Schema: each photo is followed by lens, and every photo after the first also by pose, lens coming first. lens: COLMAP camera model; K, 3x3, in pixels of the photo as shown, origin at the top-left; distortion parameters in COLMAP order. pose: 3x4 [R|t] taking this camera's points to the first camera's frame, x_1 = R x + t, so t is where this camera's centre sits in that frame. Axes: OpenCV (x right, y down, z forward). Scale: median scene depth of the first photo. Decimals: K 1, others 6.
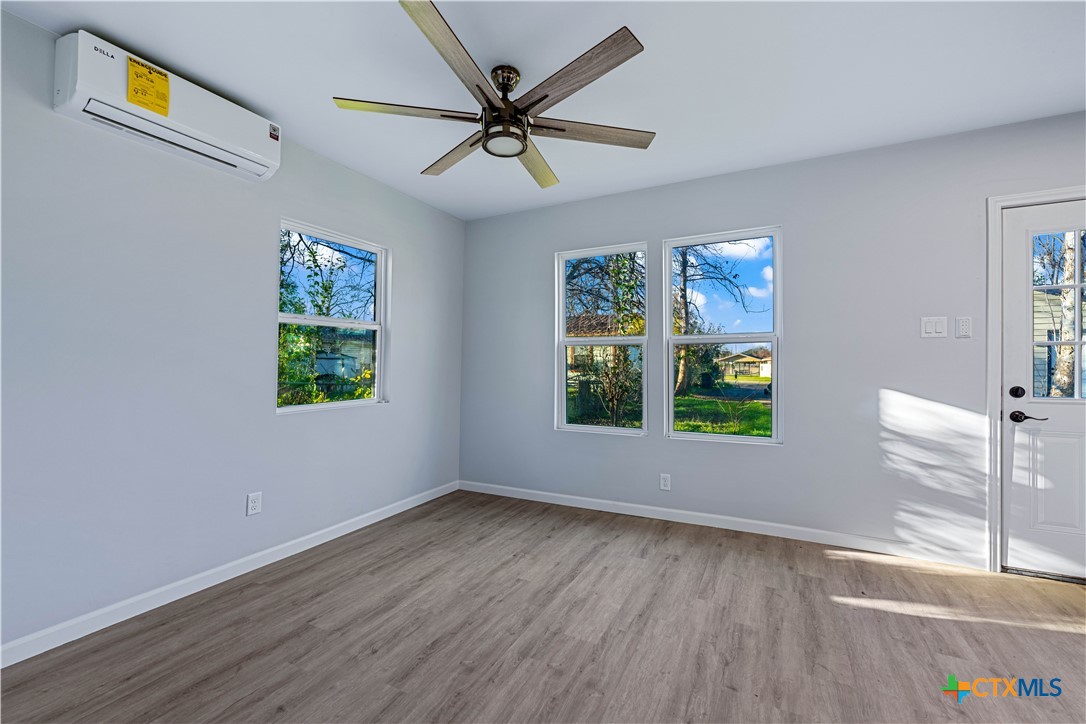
lens RADIAL K [[454.9, 0, 540.8], [0, 454.9, 358.5], [0, 0, 1]] dist [-0.001075, -0.000381]
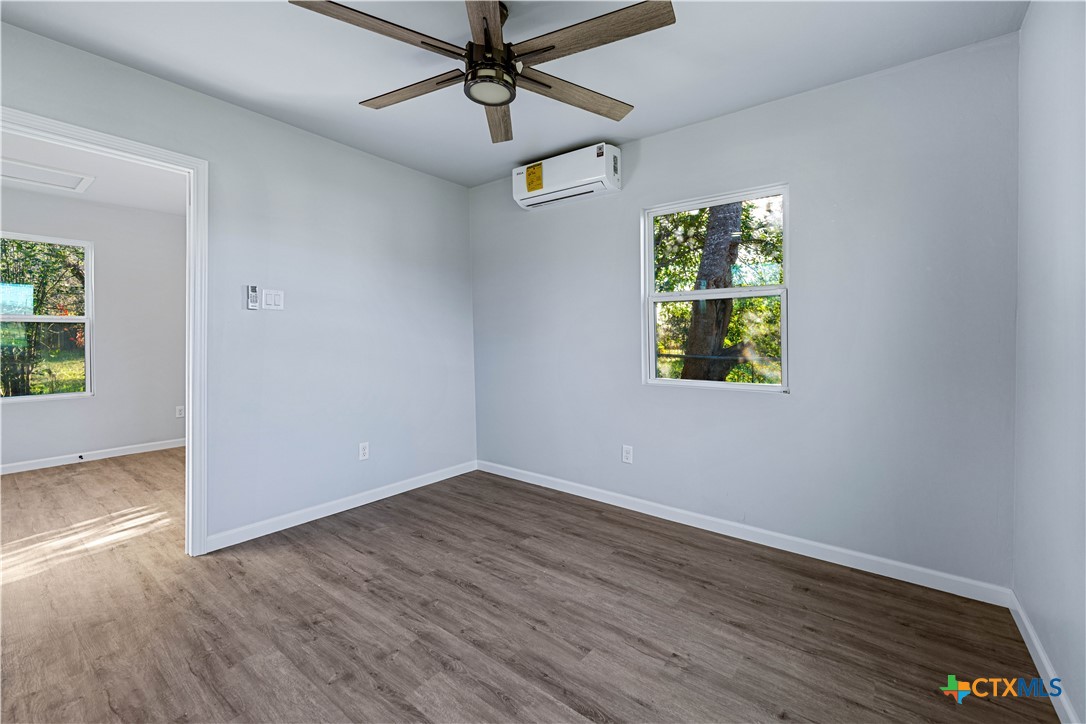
lens RADIAL K [[455.4, 0, 533.9], [0, 455.4, 335.9], [0, 0, 1]] dist [-0.000057, -0.000291]
pose [[-0.196640, -0.007500, -0.980447, 0.743519], [0.006244, 0.999941, -0.008902, 0.014624], [0.980456, -0.007873, -0.196581, 1.206666]]
